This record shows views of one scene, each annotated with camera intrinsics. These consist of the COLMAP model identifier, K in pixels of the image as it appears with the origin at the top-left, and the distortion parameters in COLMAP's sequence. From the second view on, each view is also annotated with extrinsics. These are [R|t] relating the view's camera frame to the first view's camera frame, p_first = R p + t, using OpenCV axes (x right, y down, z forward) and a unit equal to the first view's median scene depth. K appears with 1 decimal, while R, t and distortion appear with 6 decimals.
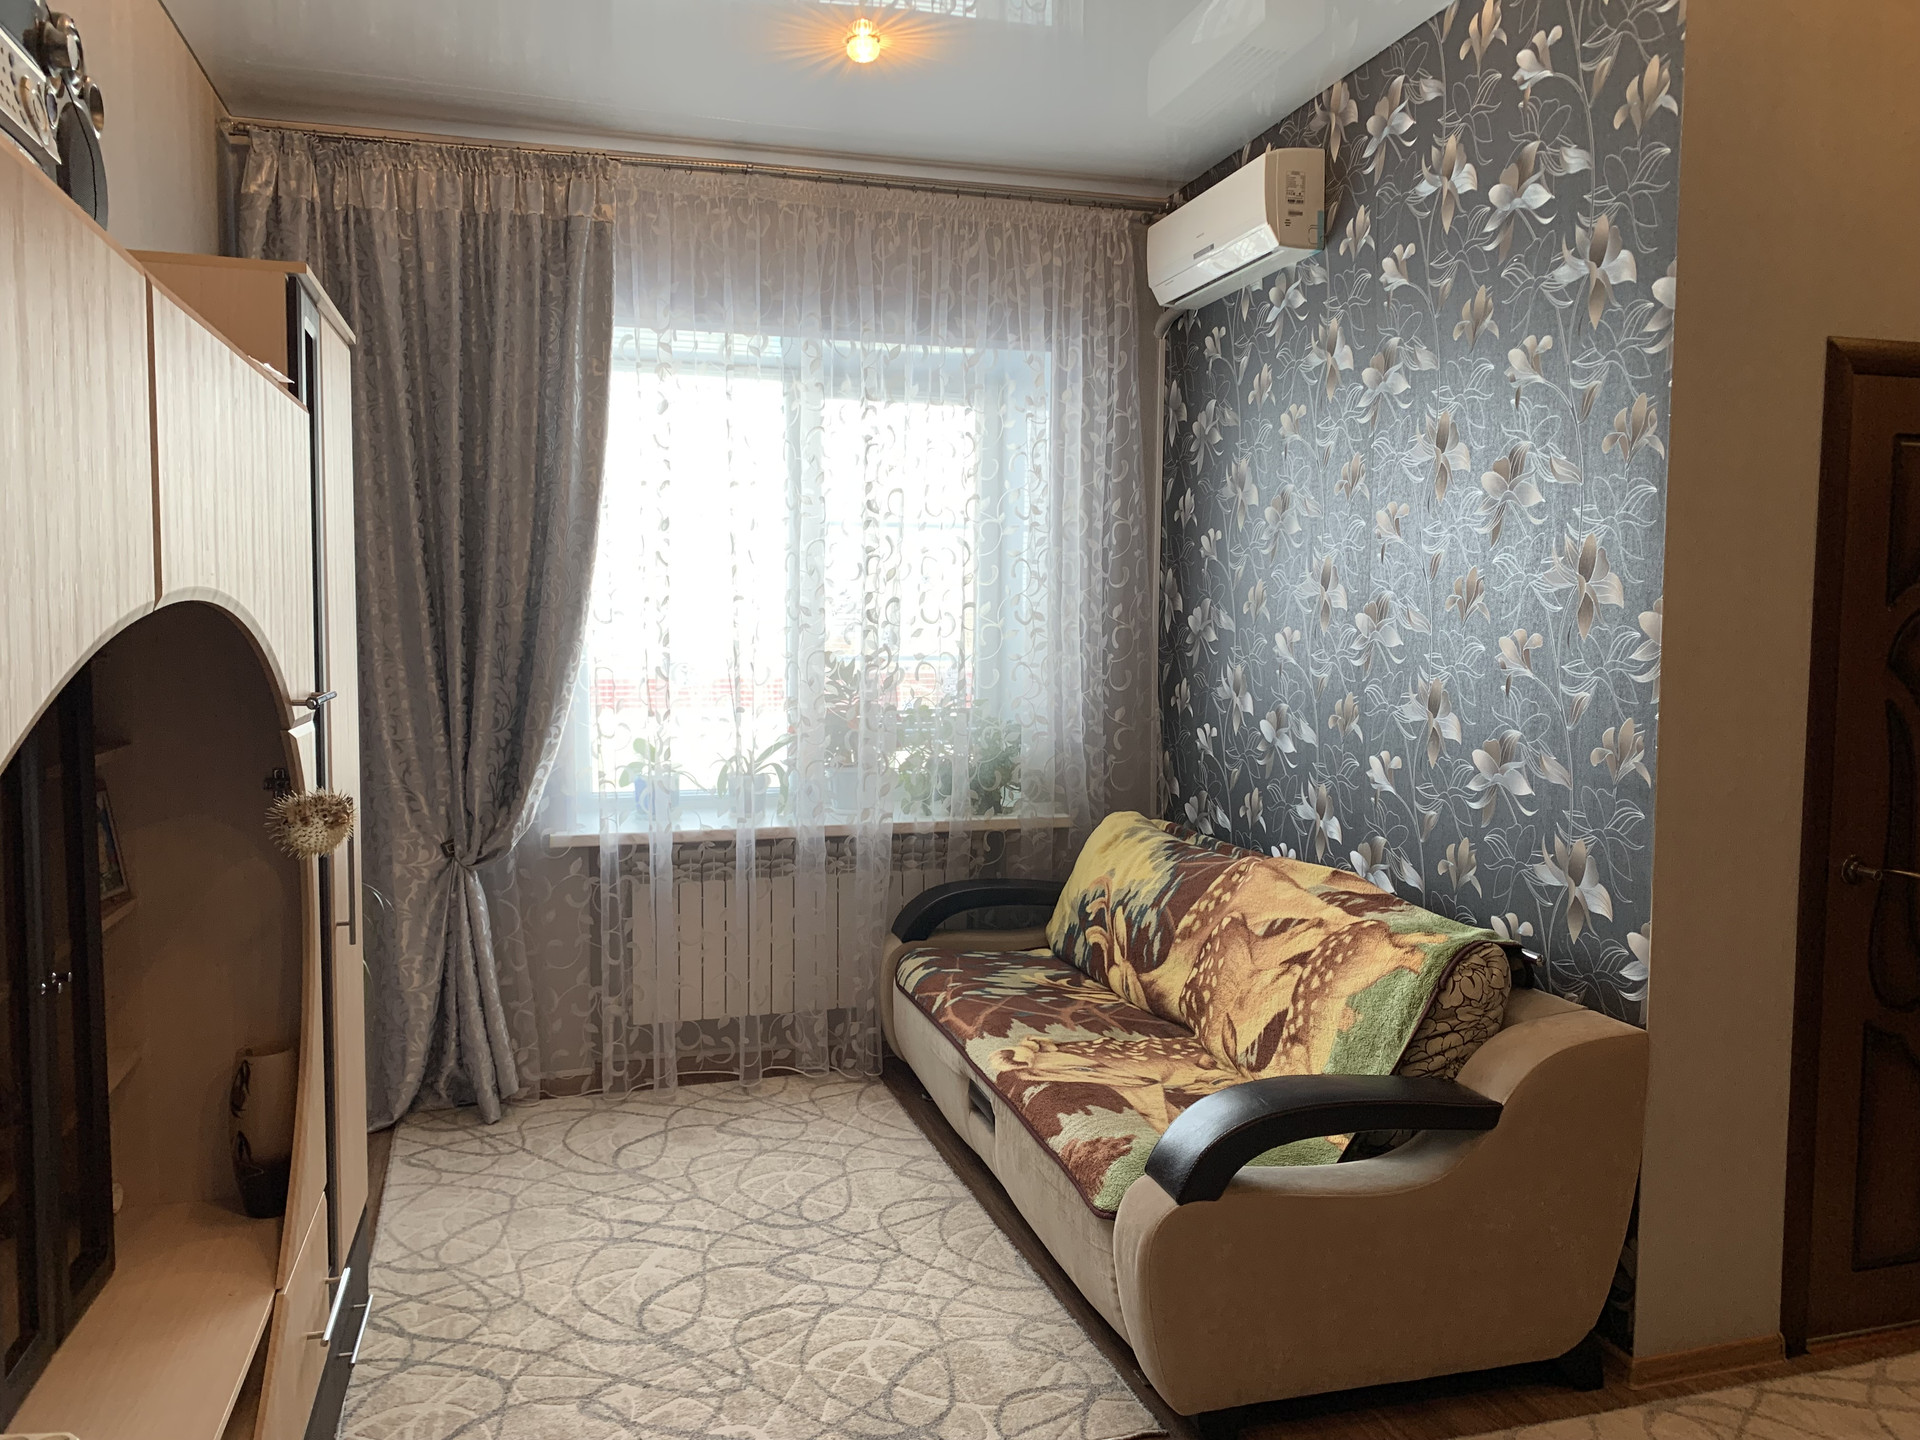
lens RADIAL K [[1448.0, 0, 960.0], [0, 1448.0, 720.0], [0, 0, 1]] dist [0.030284, -0.015127]
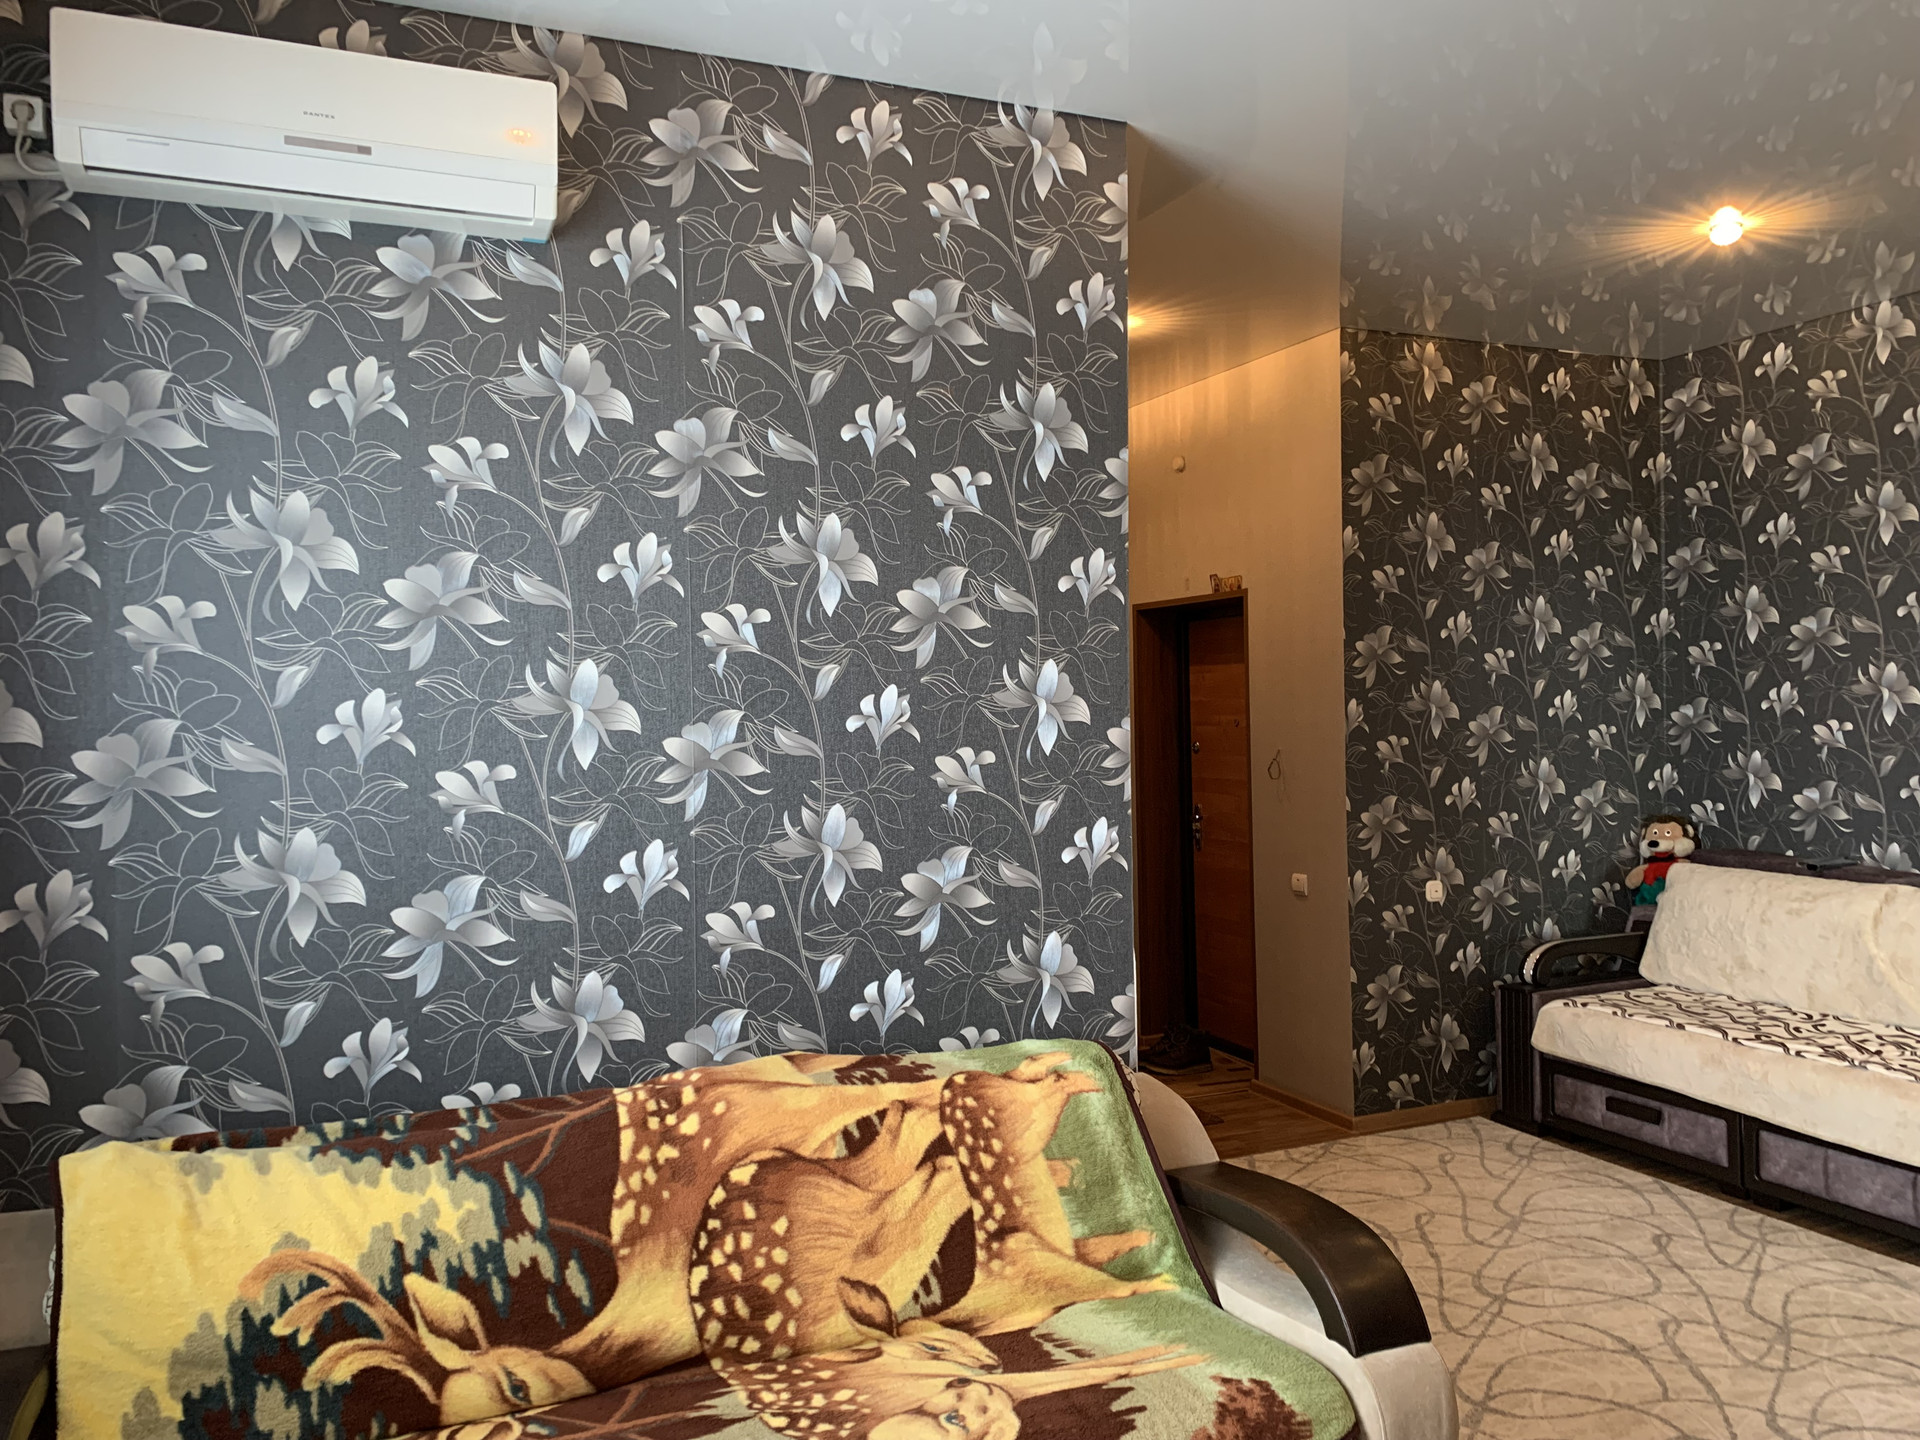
lens RADIAL K [[1427.3, 0, 999.9], [0, 1427.3, 715.9], [0, 0, 1]] dist [0.028020, -0.043930]
pose [[-0.121493, -0.006534, 0.992571, -0.534984], [0.087537, 0.996012, 0.017271, -0.086074], [-0.988725, 0.088985, -0.120436, 0.959707]]
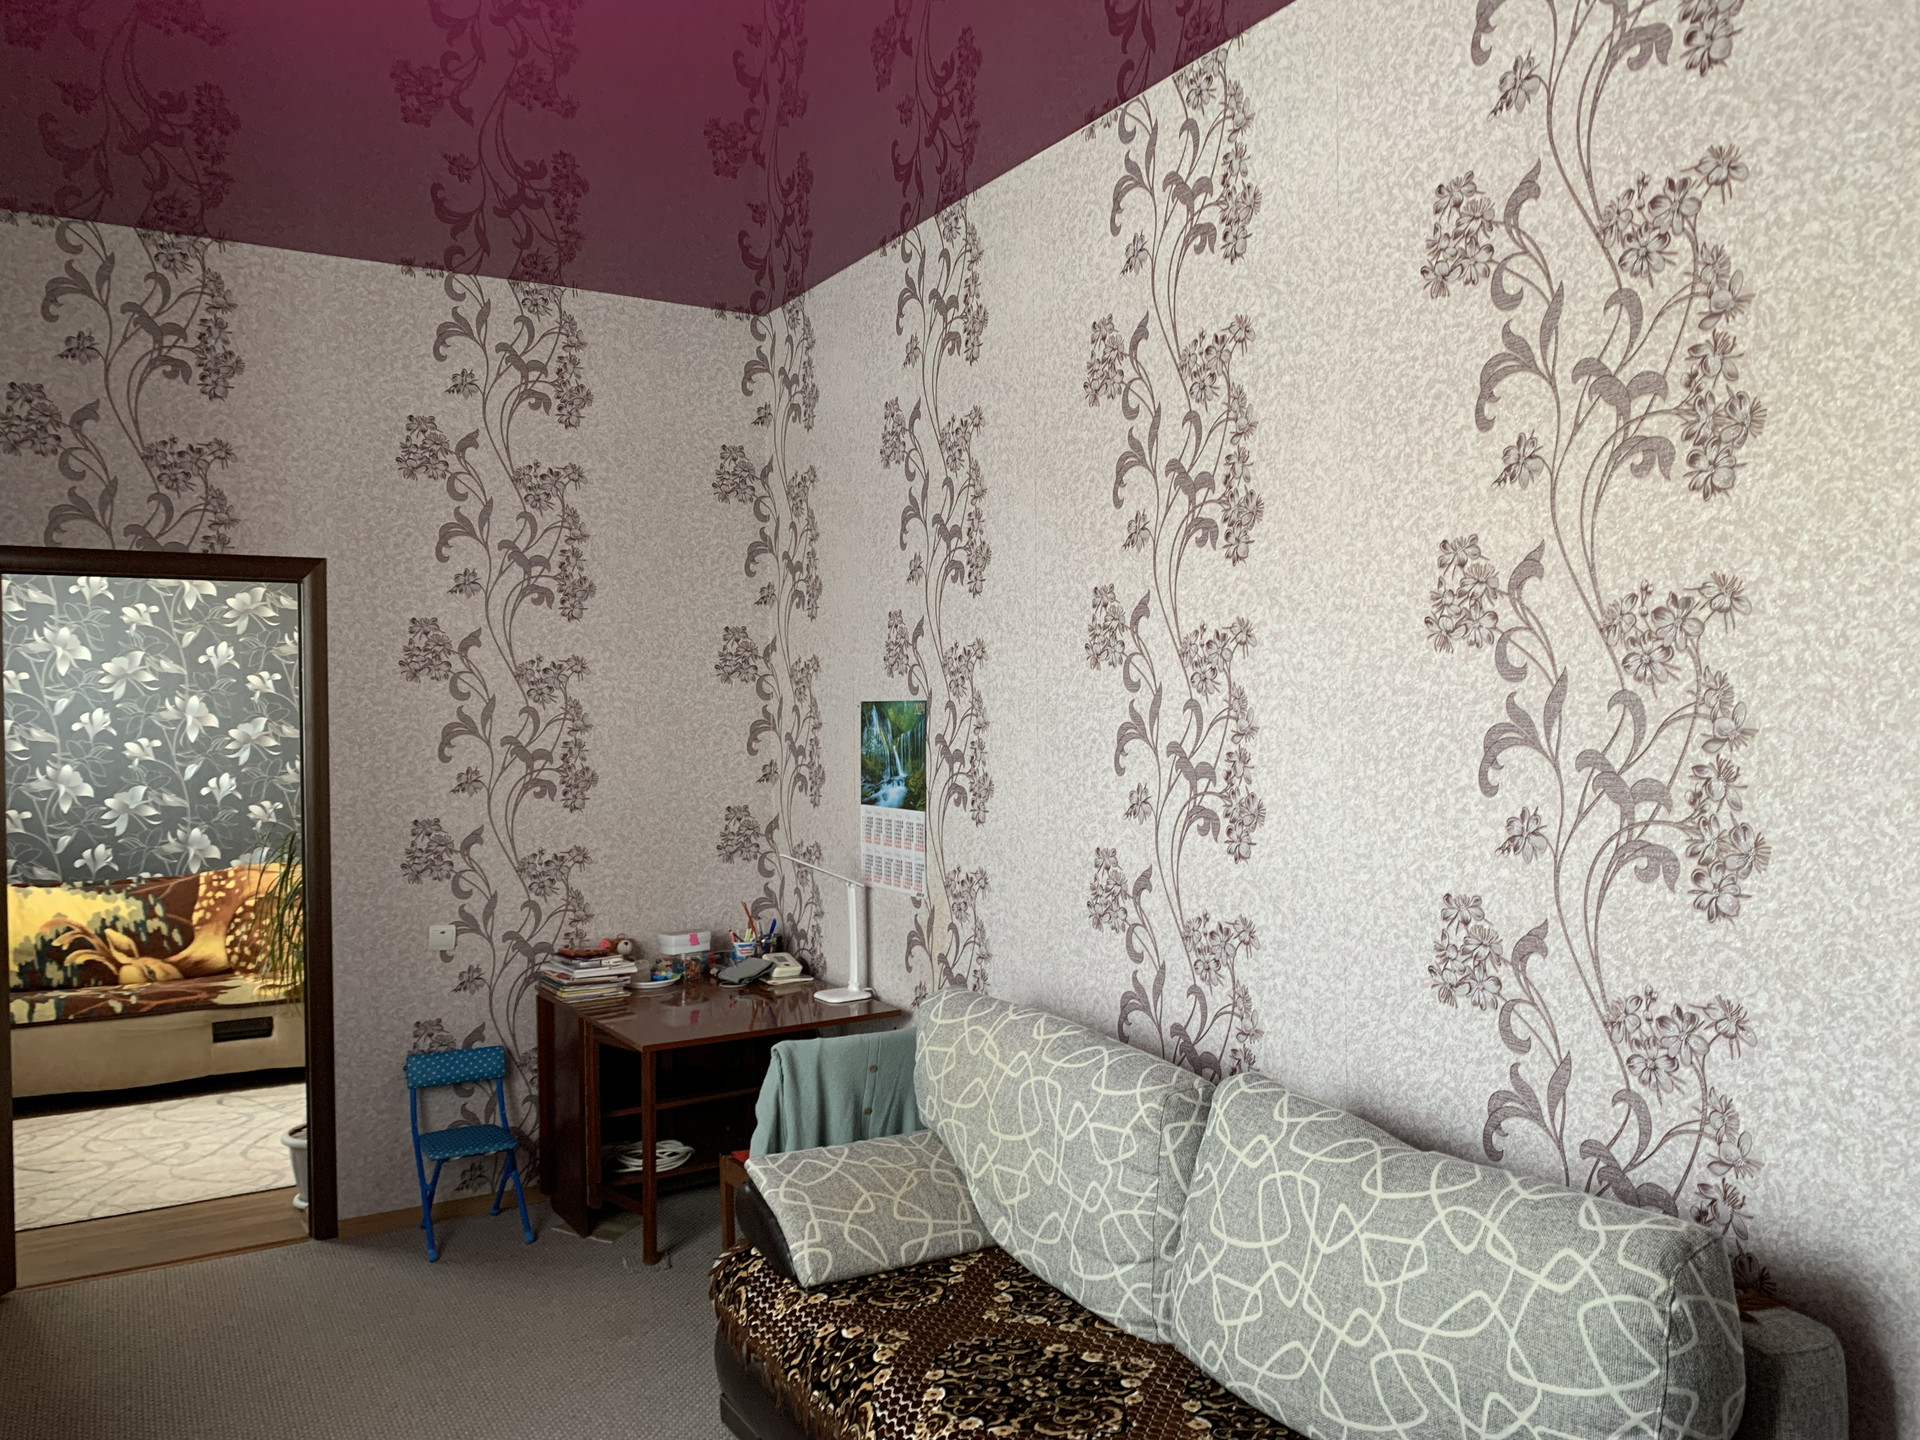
lens RADIAL K [[1448.0, 0, 960.0], [0, 1448.0, 720.0], [0, 0, 1]] dist [0.030284, -0.015127]
pose [[-0.215173, -0.011355, 0.976510, -1.785875], [0.078696, 0.996479, 0.028928, -0.068510], [-0.973400, 0.083072, -0.213521, 0.527385]]
